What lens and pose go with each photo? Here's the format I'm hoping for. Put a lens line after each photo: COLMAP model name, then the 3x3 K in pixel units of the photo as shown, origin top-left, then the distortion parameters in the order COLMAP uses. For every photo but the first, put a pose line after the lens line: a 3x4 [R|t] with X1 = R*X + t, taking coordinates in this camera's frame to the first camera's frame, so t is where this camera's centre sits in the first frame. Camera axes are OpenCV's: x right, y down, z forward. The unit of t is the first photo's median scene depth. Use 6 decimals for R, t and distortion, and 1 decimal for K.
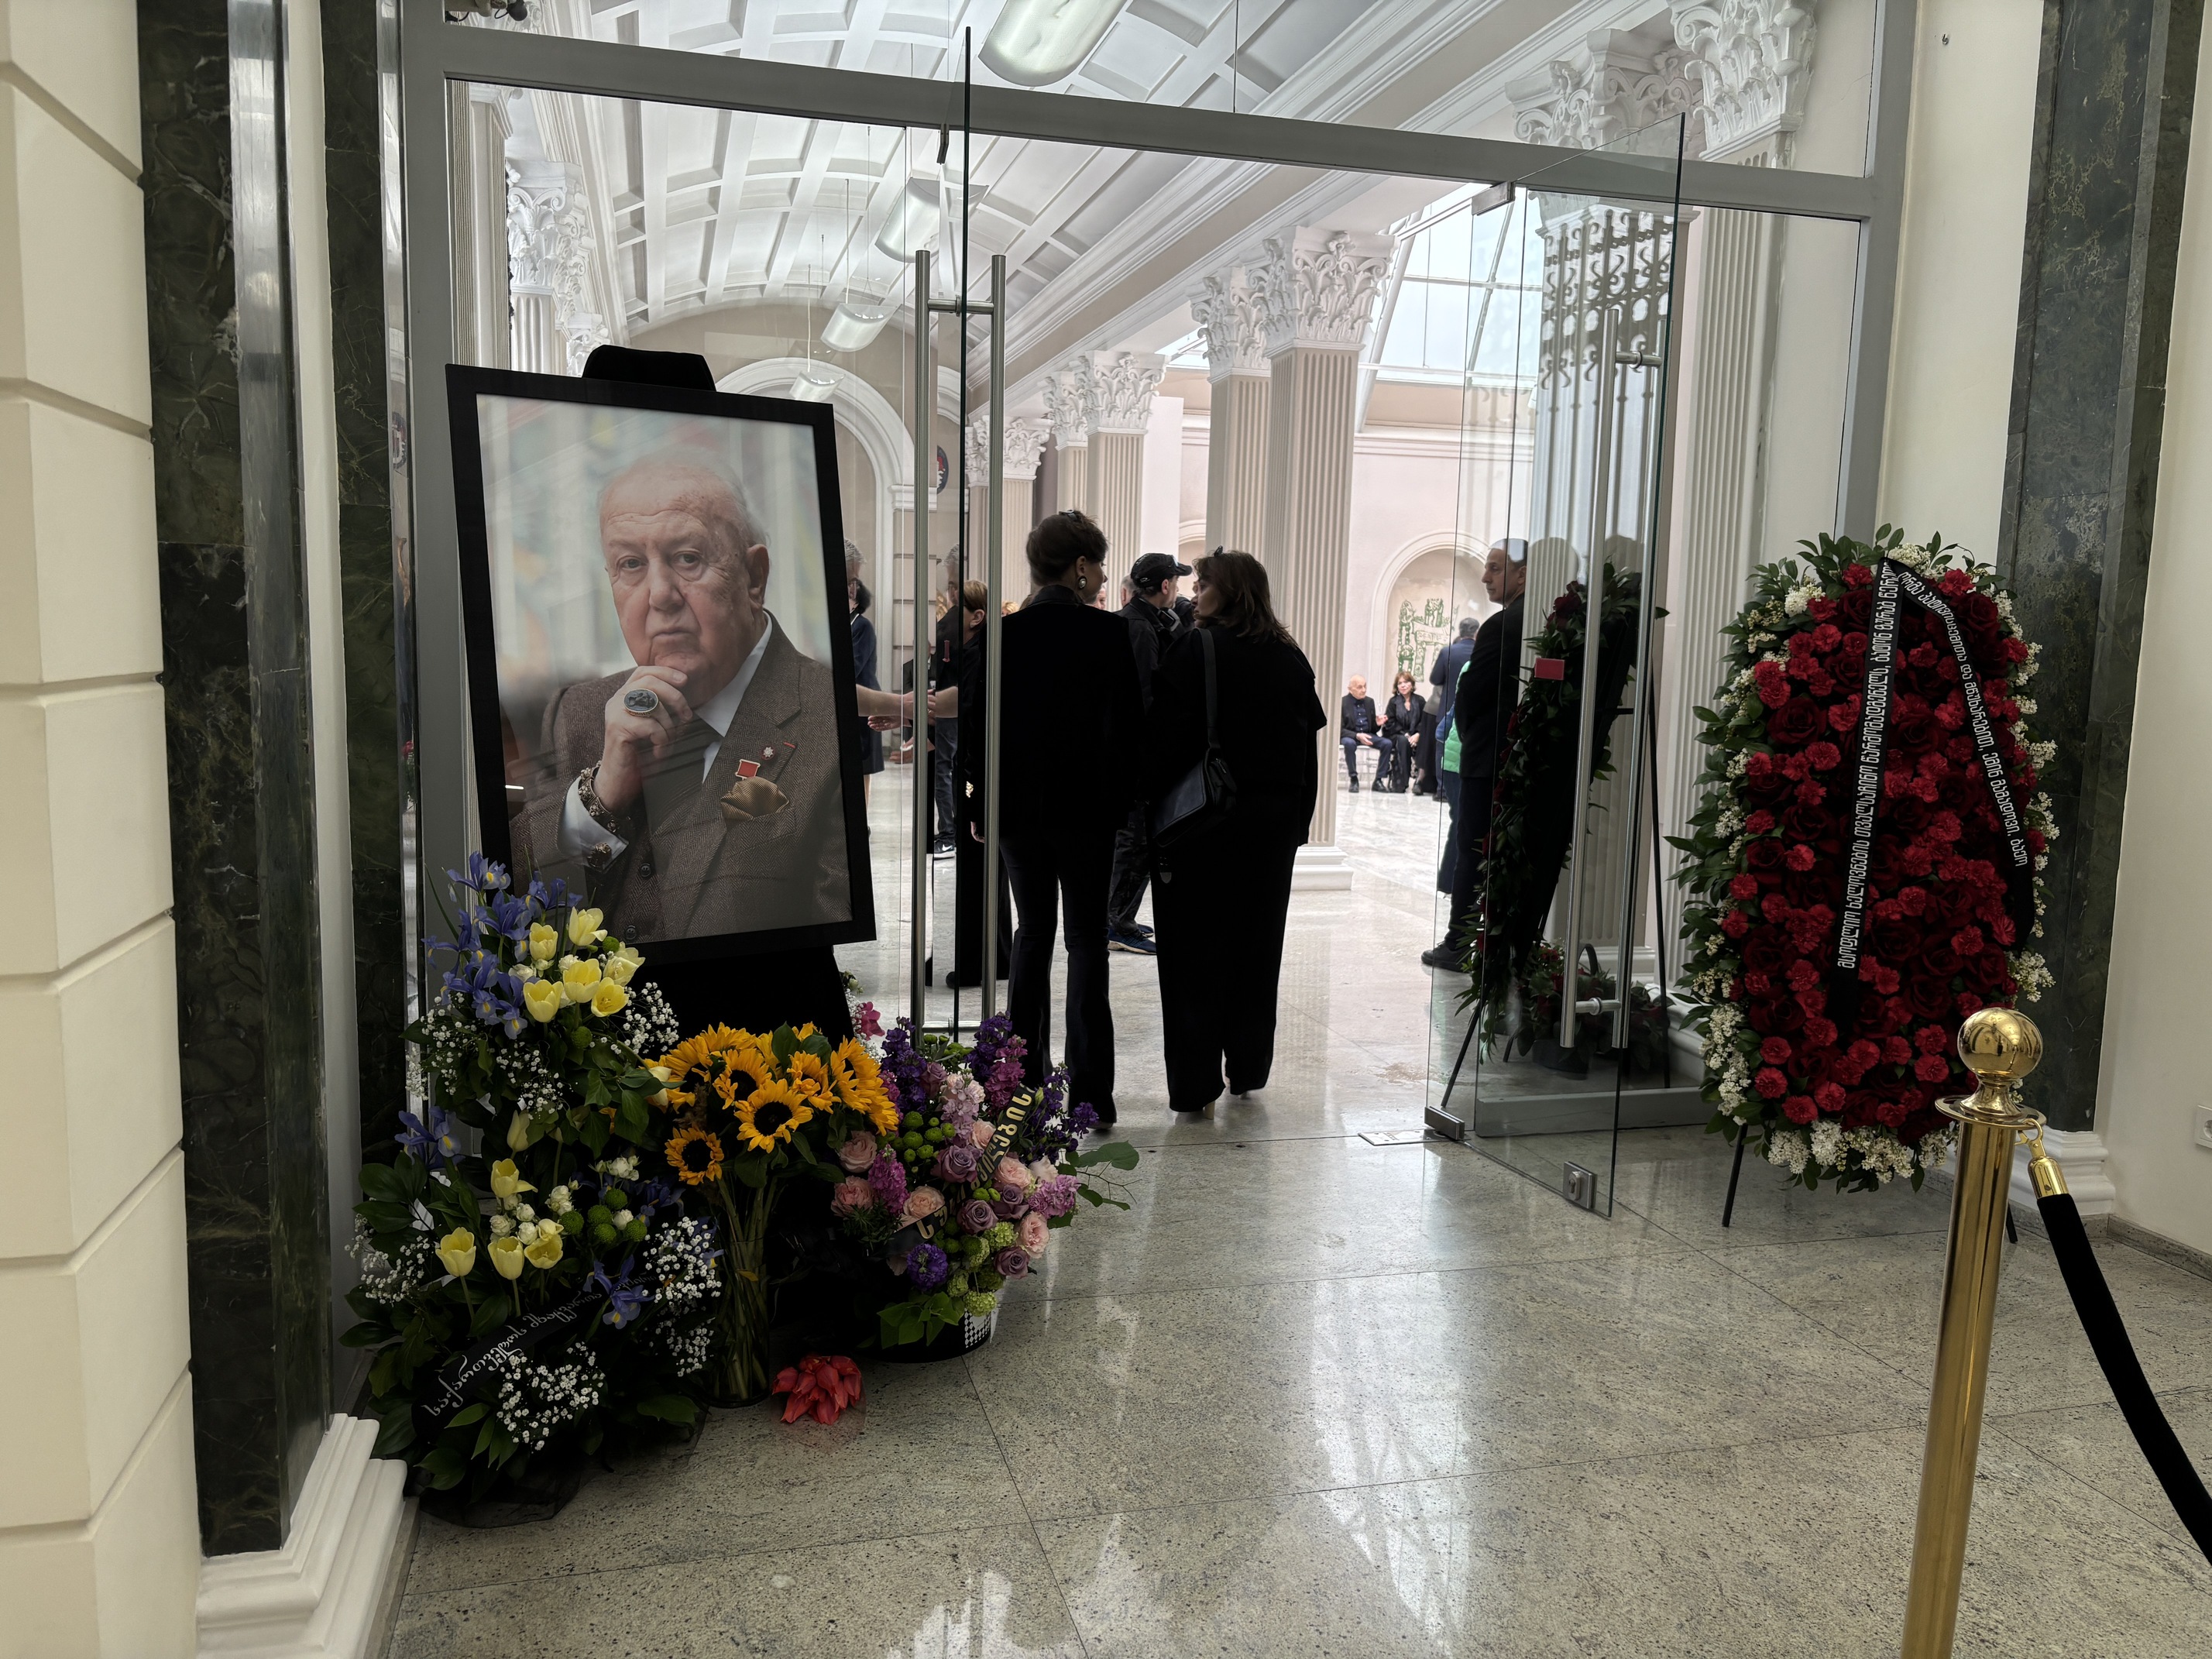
lens RADIAL K [[1665.5, 0, 1106.0], [0, 1665.5, 829.5], [0, 0, 1]] dist [-0.001041, -0.003025]
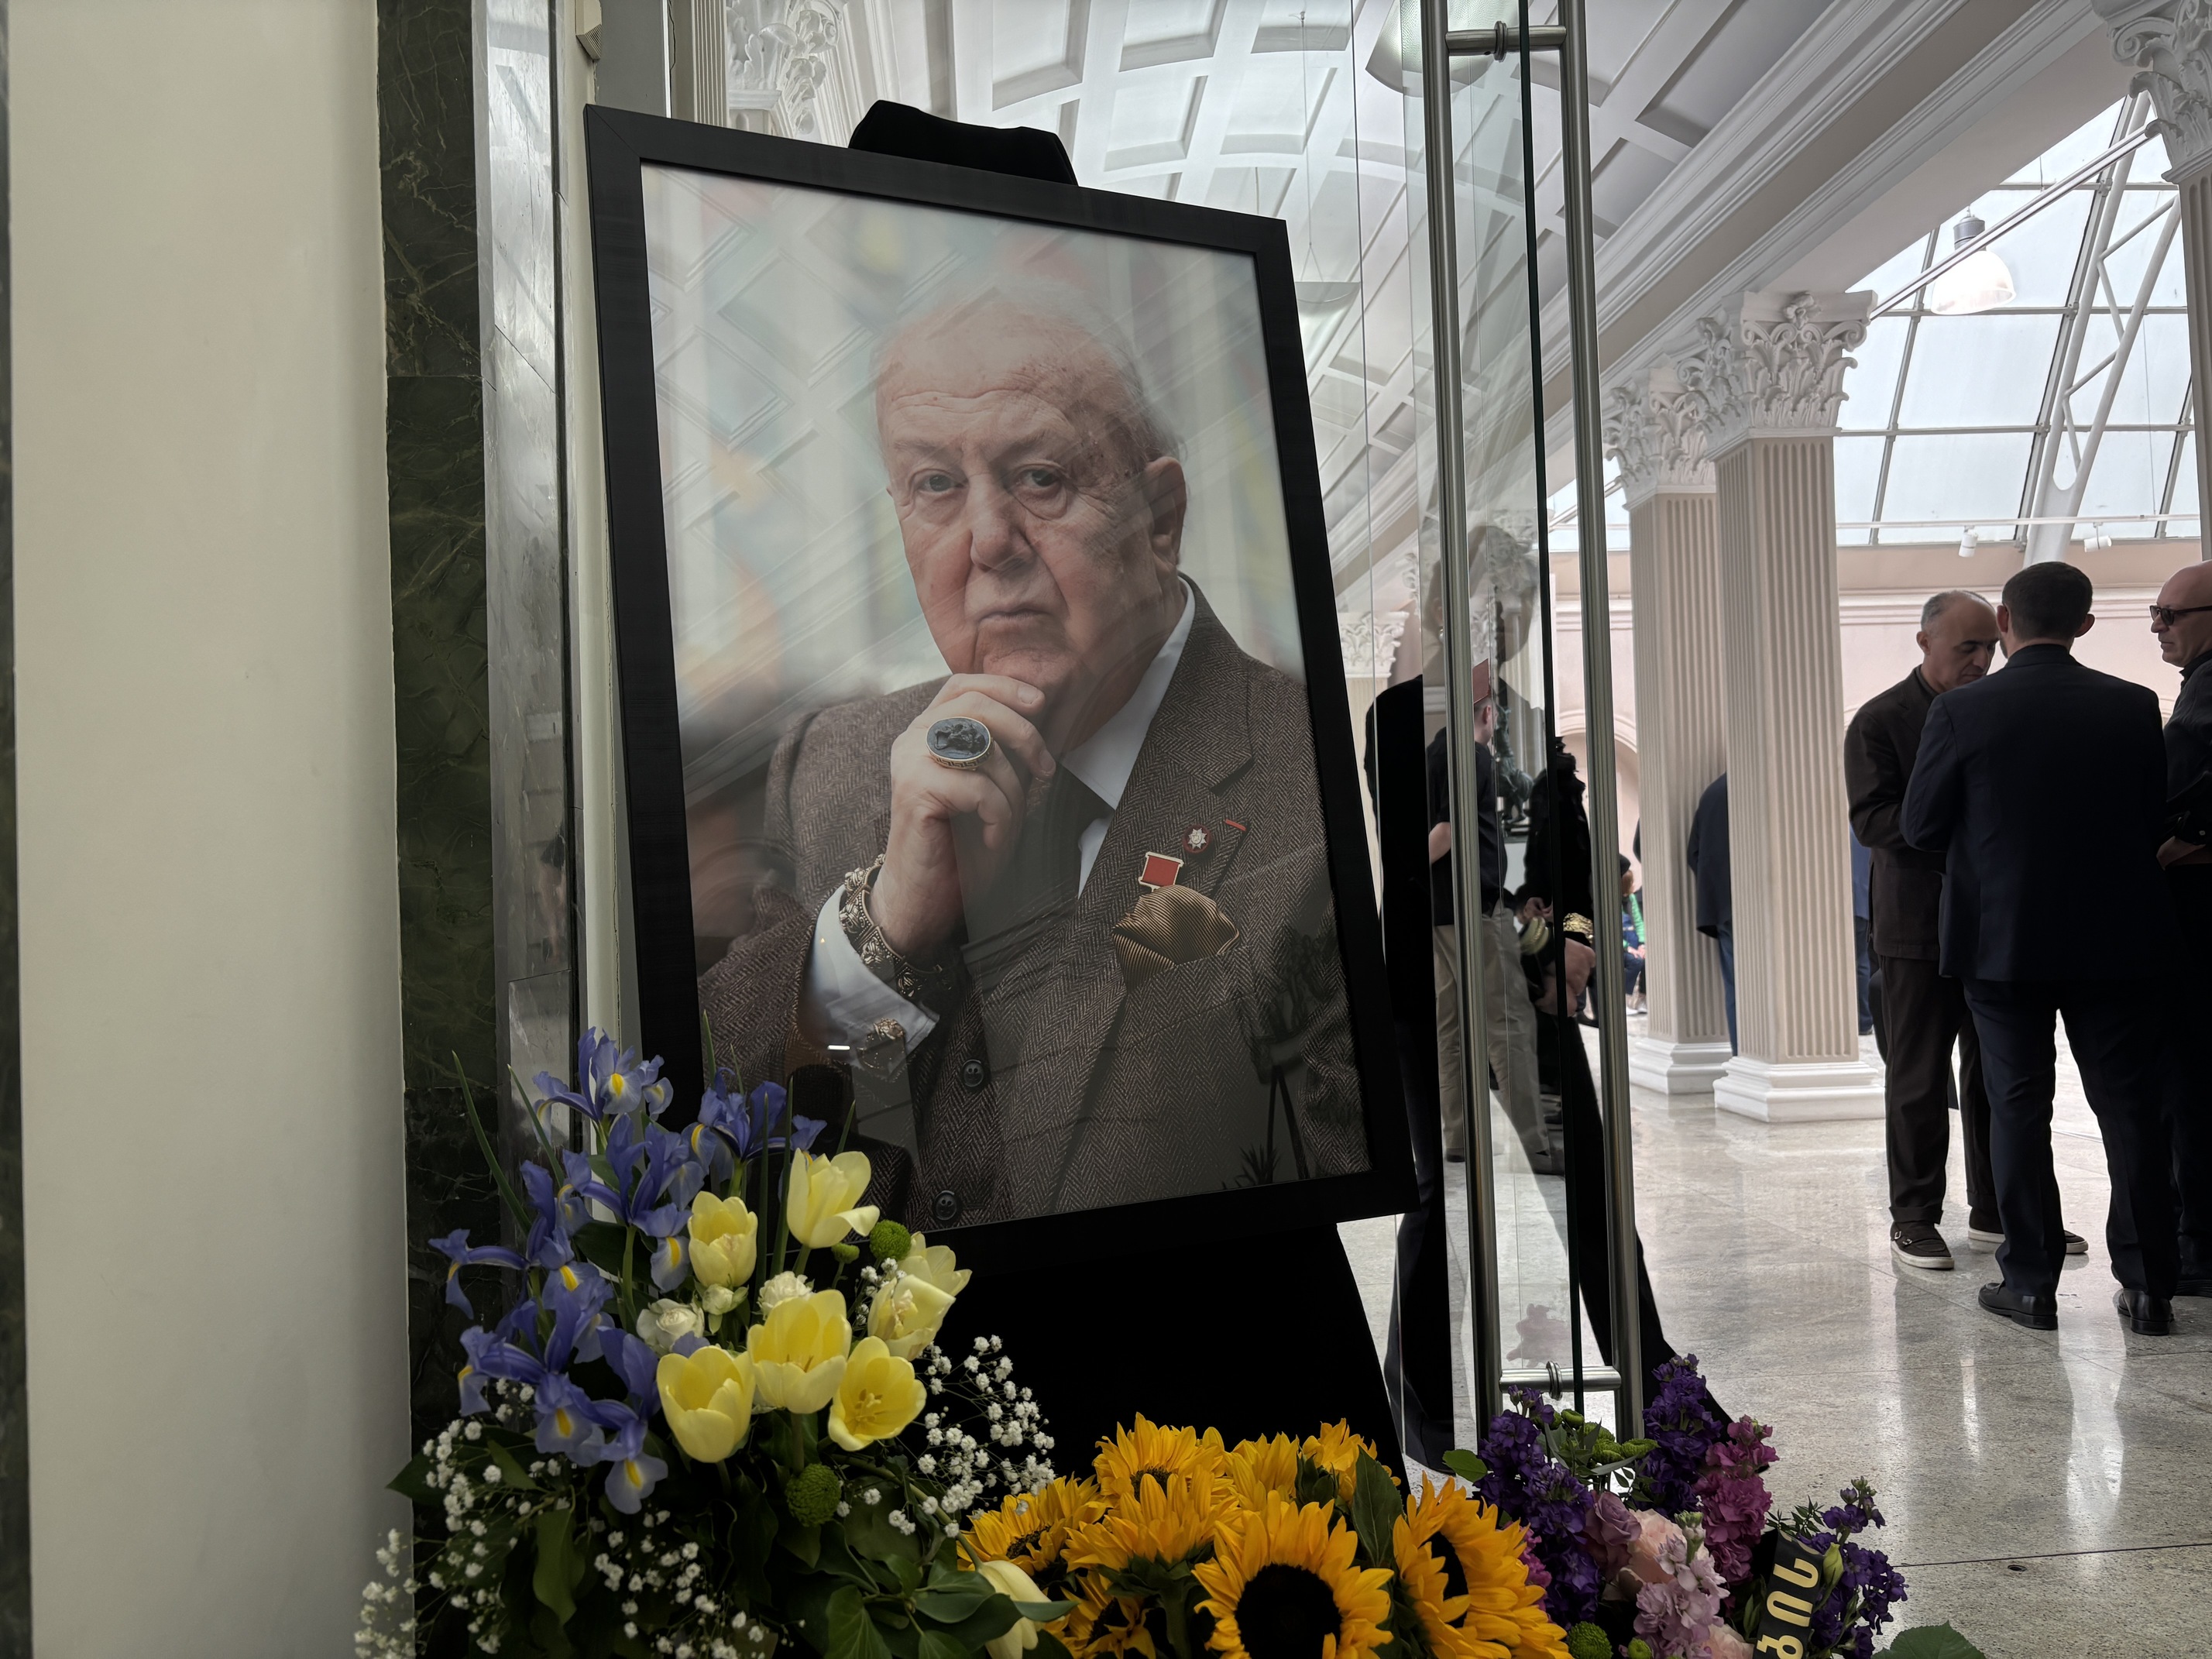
lens RADIAL K [[1659.1, 0, 1106.0], [0, 1659.1, 829.5], [0, 0, 1]] dist [0.063384, -0.081161]
pose [[0.979361, -0.061655, -0.192483, -0.138470], [0.032494, 0.987979, -0.151132, 0.028262], [0.199487, 0.141758, 0.969592, 0.517947]]
